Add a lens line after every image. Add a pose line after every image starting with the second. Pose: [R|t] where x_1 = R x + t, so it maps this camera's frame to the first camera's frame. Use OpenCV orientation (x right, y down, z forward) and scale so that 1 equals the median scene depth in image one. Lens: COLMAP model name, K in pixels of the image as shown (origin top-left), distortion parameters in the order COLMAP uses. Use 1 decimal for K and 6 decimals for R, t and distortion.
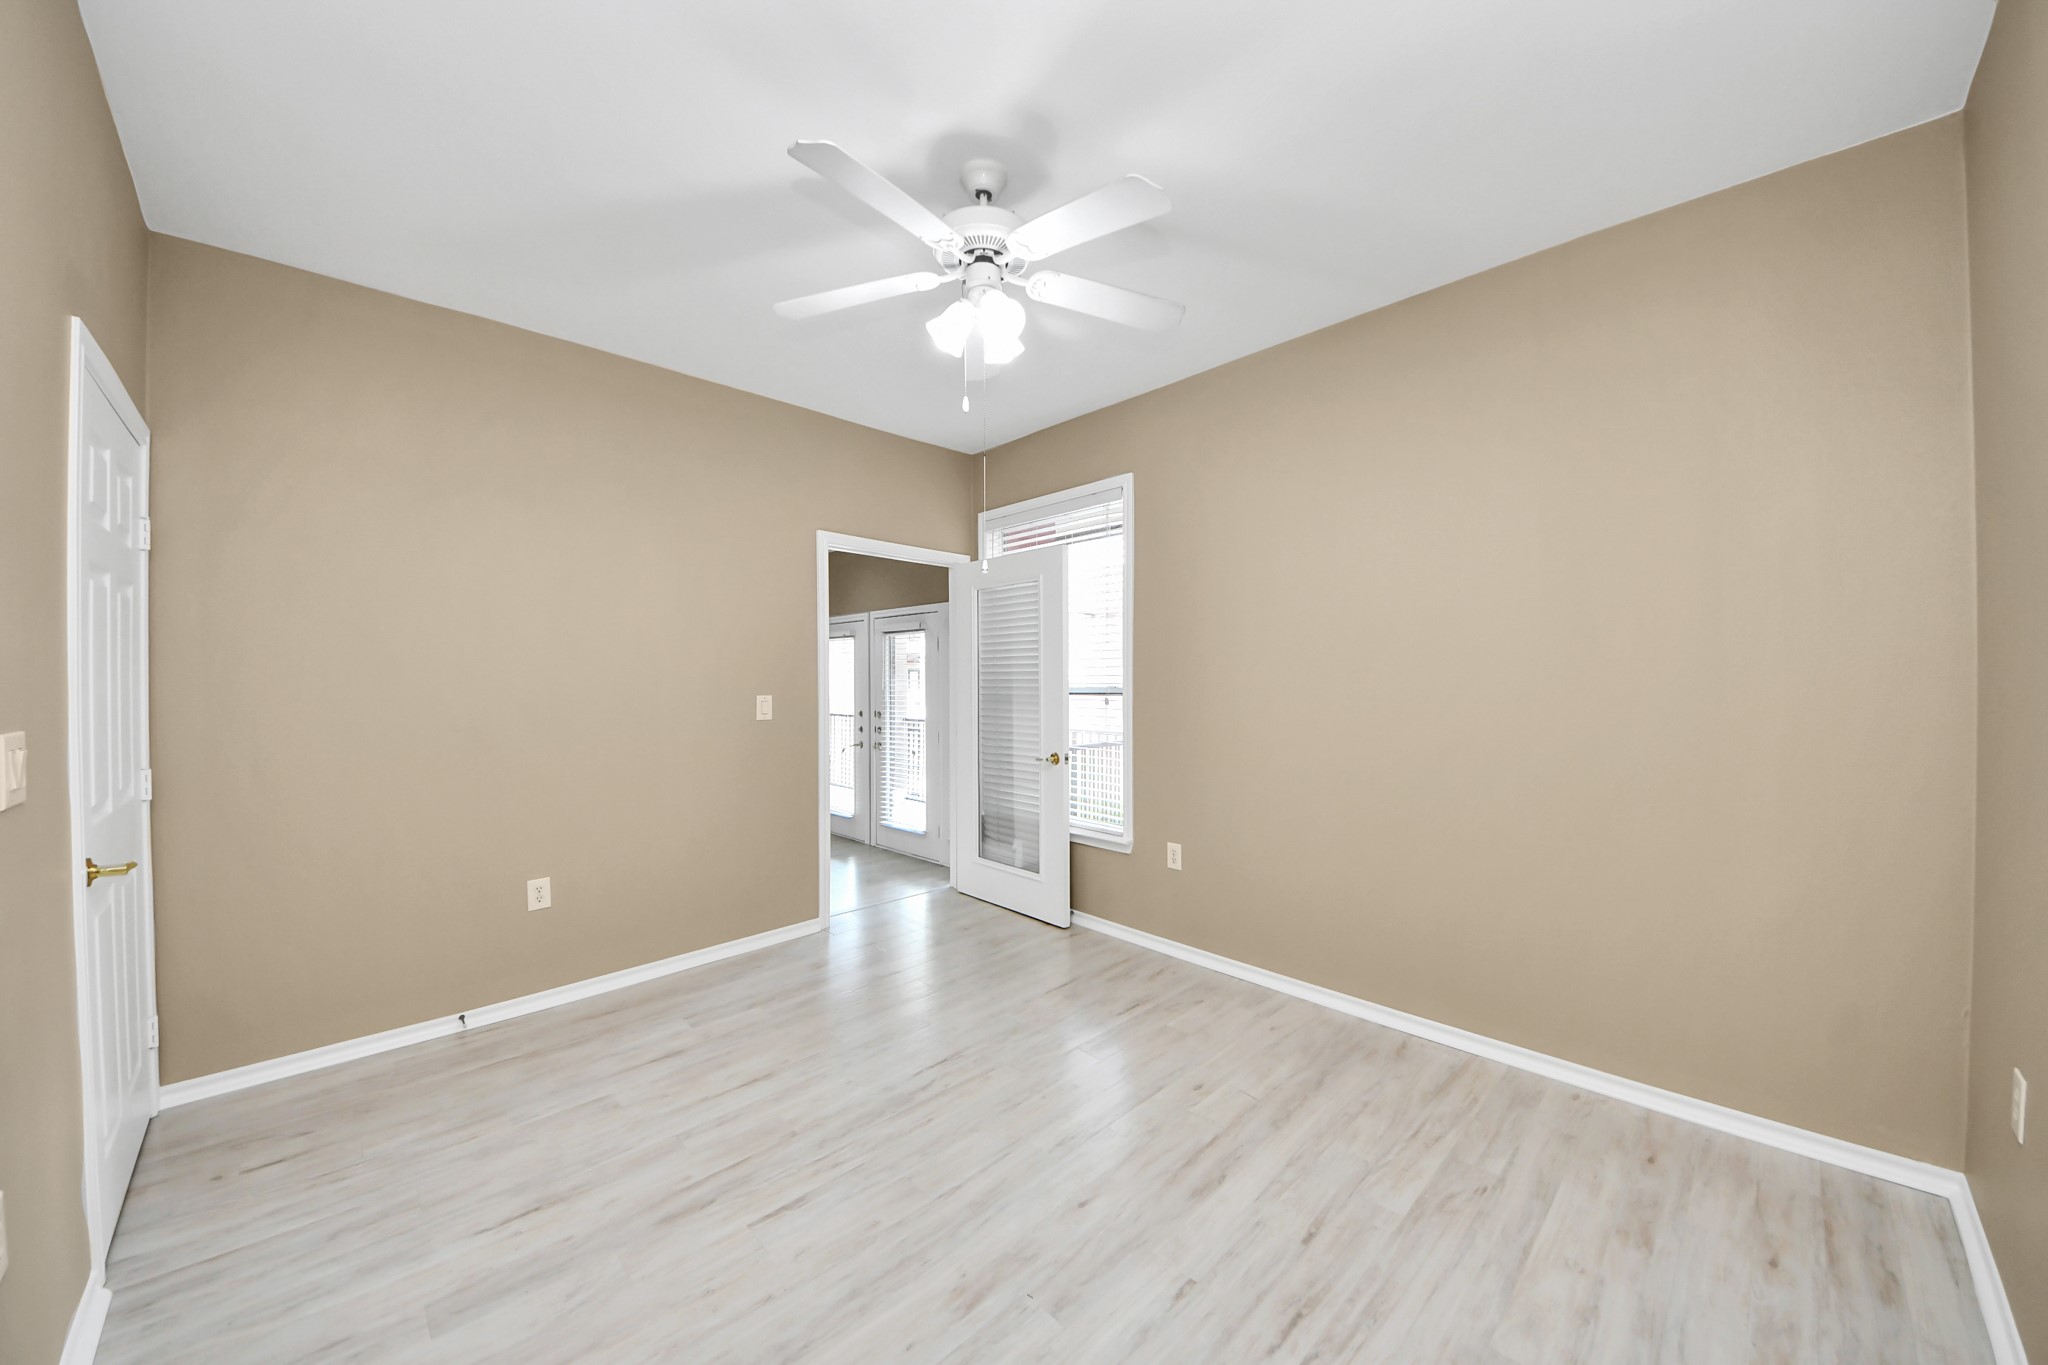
lens RADIAL K [[719.8, 0, 1055.3], [0, 719.8, 678.4], [0, 0, 1]] dist [0.041328, -0.026651]
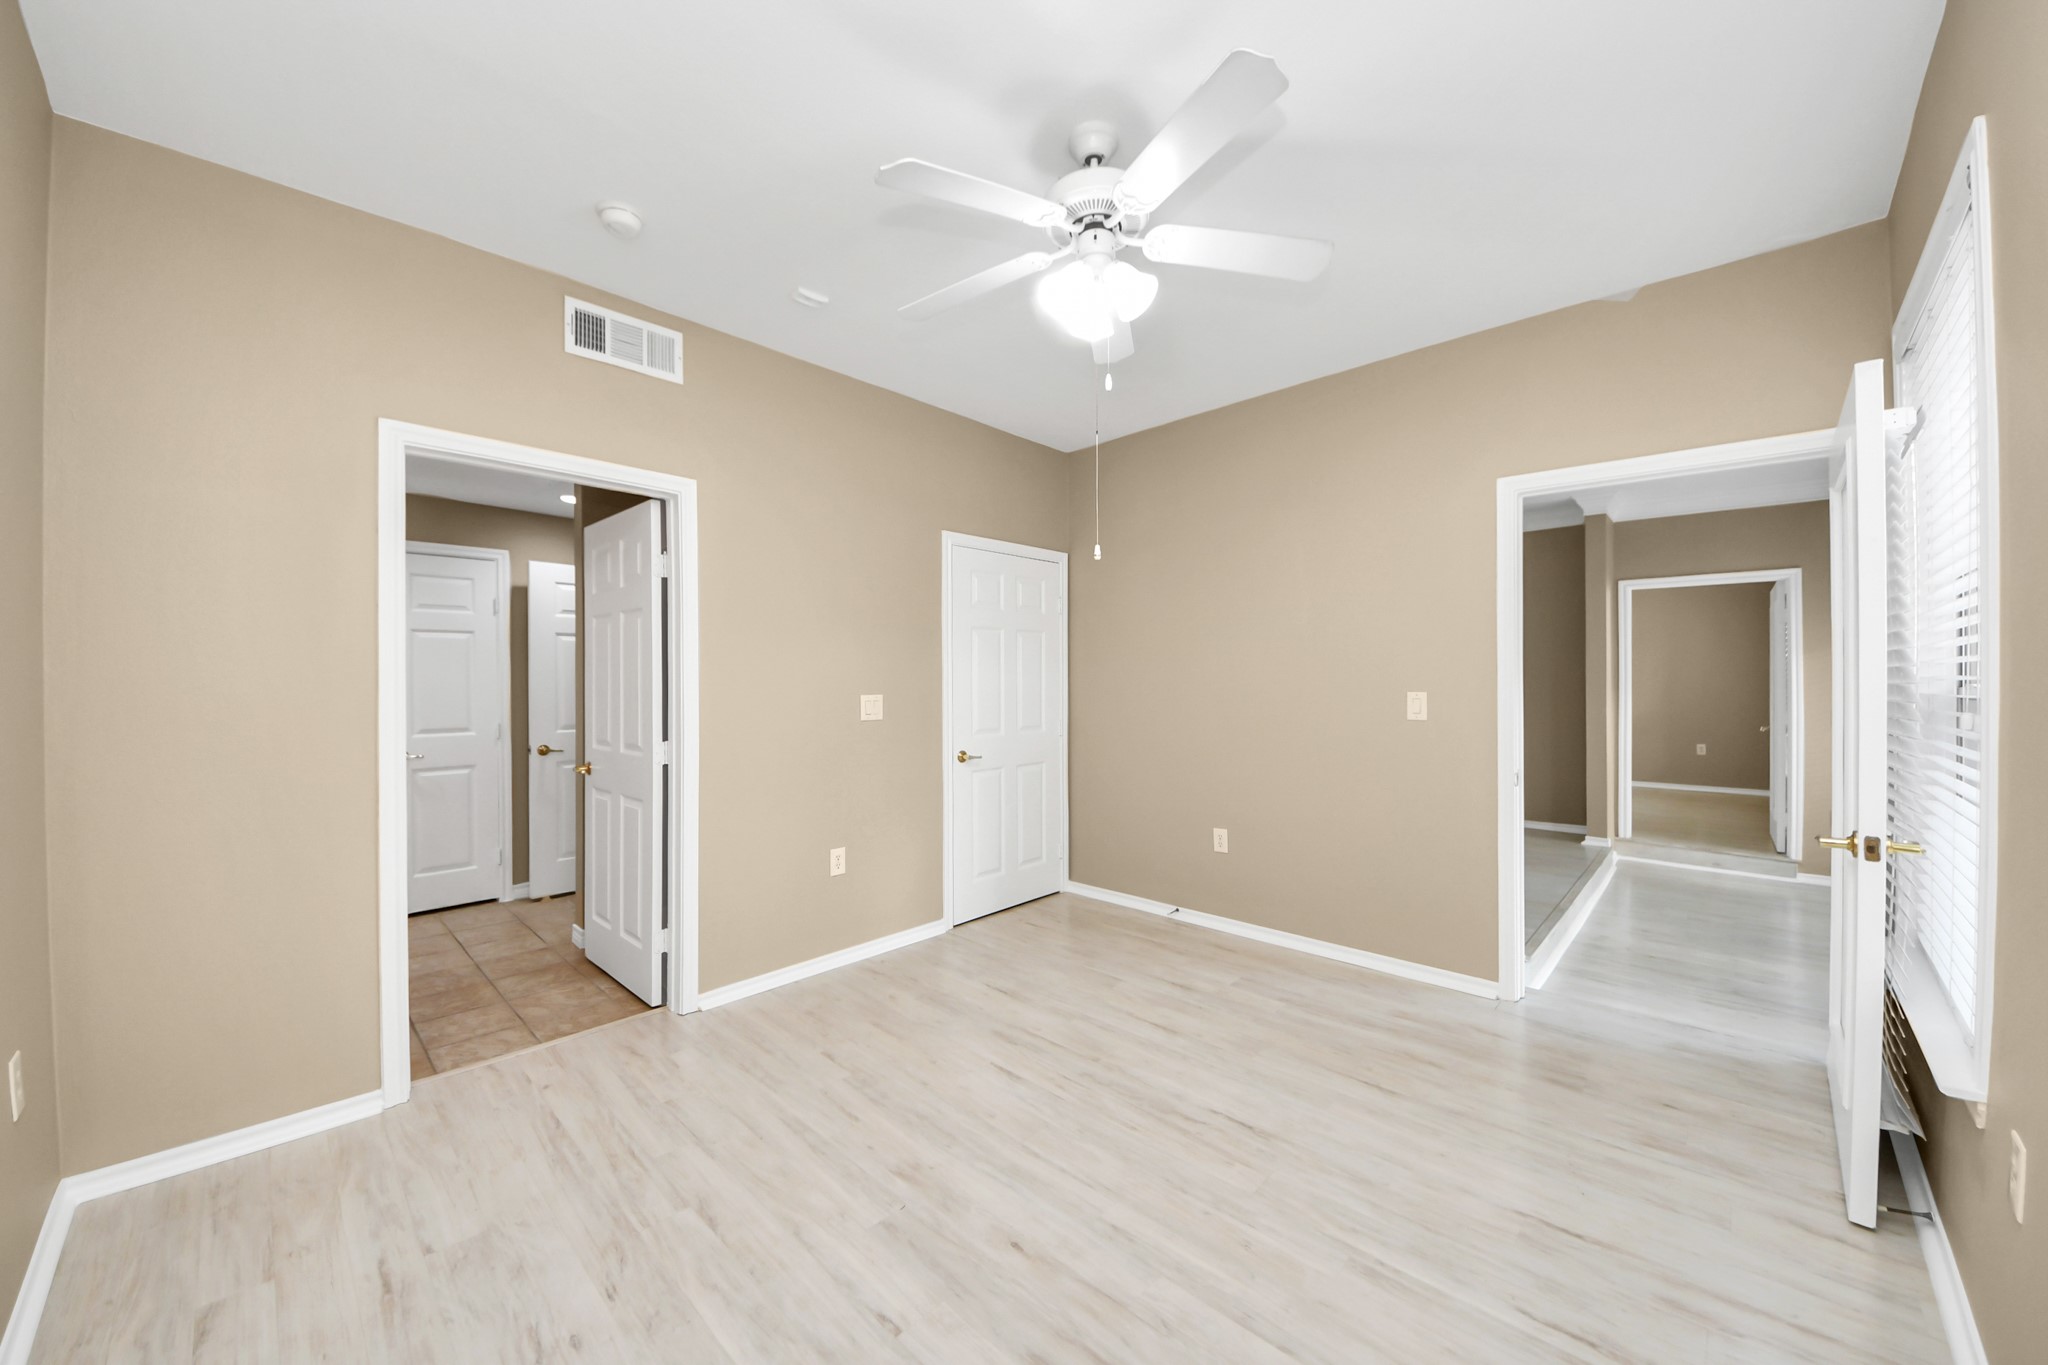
lens RADIAL K [[727.8, 0, 1013.7], [0, 727.8, 678.1], [0, 0, 1]] dist [0.045190, -0.027632]
pose [[0.028444, 0.002690, -0.999592, 0.841174], [-0.000741, 0.999996, 0.002670, -0.001023], [0.999595, 0.000665, 0.028446, 0.838983]]
